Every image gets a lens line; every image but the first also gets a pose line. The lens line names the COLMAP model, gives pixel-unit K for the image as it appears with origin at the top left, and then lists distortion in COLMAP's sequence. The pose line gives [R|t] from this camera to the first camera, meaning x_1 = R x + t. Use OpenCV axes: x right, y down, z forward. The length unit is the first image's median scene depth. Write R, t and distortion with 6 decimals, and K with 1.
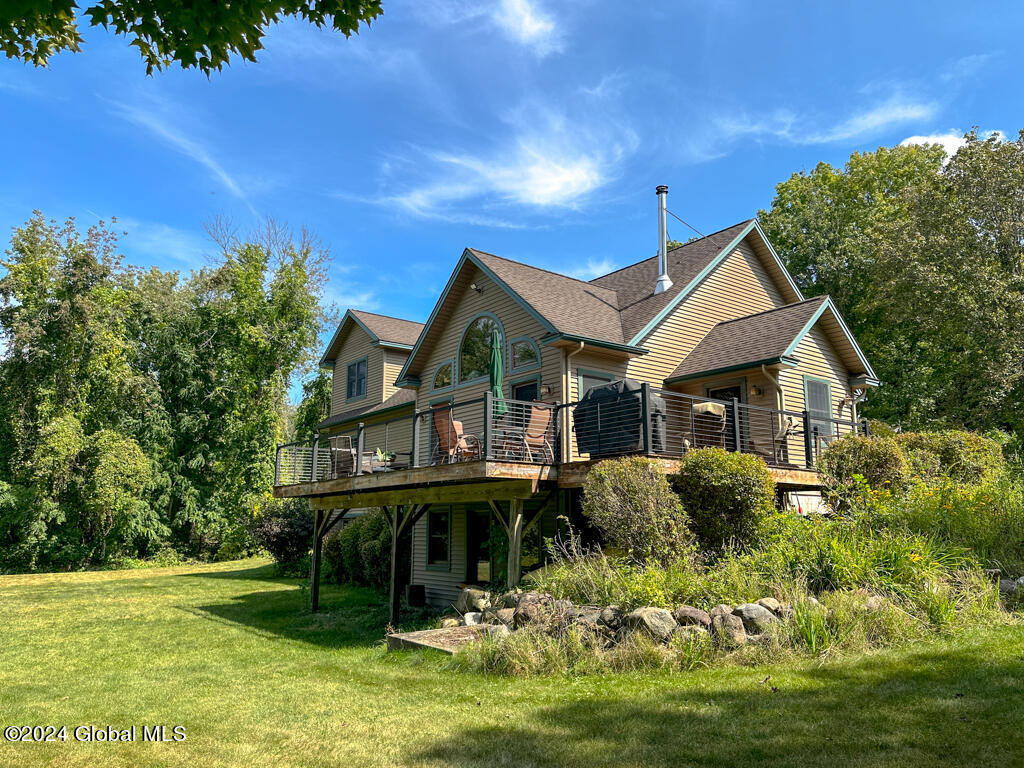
lens RADIAL K [[731.8, 0, 512.1], [0, 731.8, 391.7], [0, 0, 1]] dist [0.132002, -0.218081]
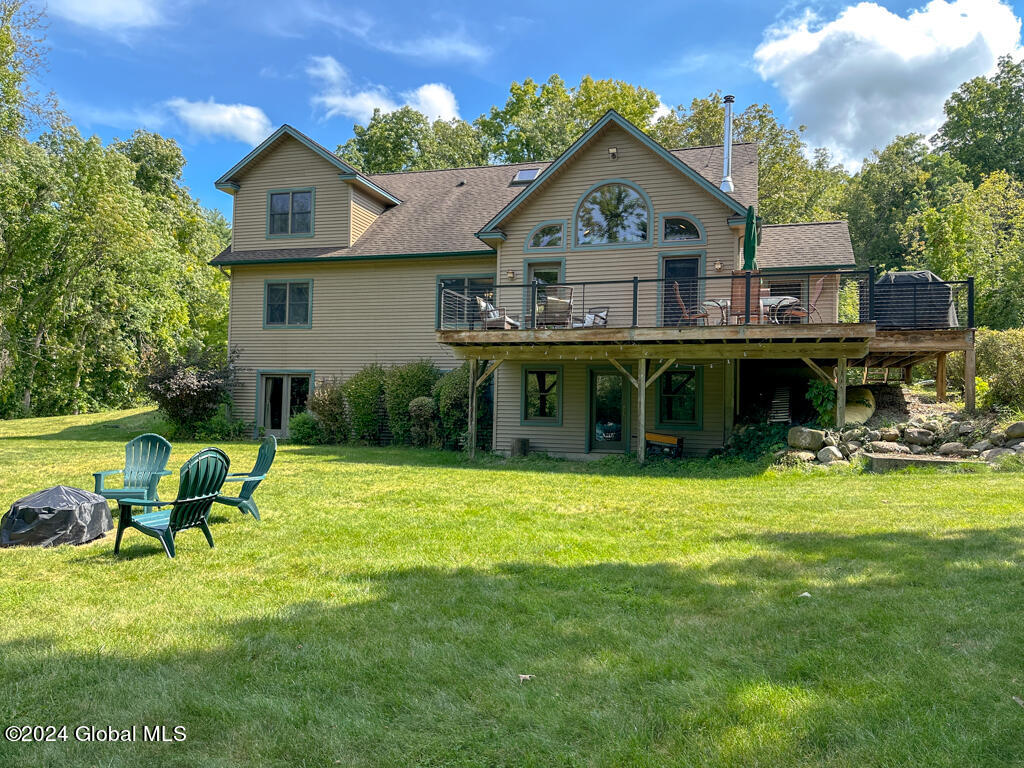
lens RADIAL K [[717.5, 0, 512.0], [0, 717.5, 384.0], [0, 0, 1]] dist [0.024934, -0.059542]
pose [[0.810085, 0.041123, 0.584869, -0.844912], [-0.126419, 0.986324, 0.105750, 0.100866], [-0.572522, -0.159605, 0.804205, 0.277174]]
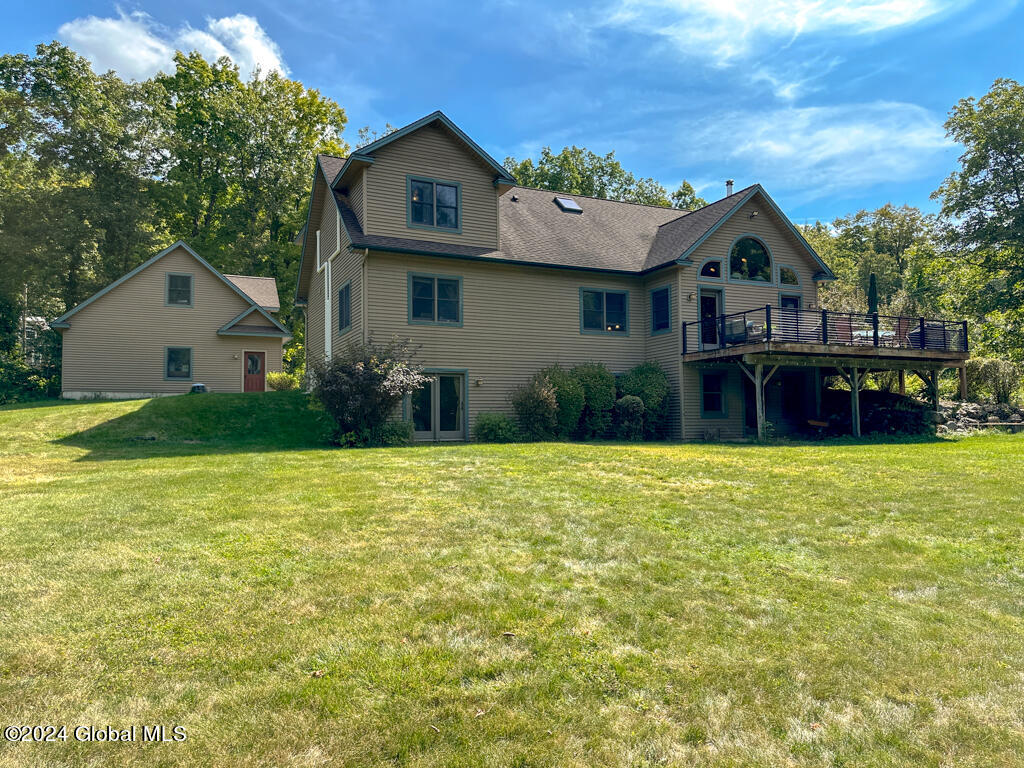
lens RADIAL K [[717.5, 0, 512.0], [0, 717.5, 384.0], [0, 0, 1]] dist [0.024934, -0.059542]
pose [[0.220731, 0.053118, 0.973887, -1.663991], [-0.164563, 0.986229, -0.016492, 0.308695], [-0.961351, -0.156626, 0.226433, 1.243197]]
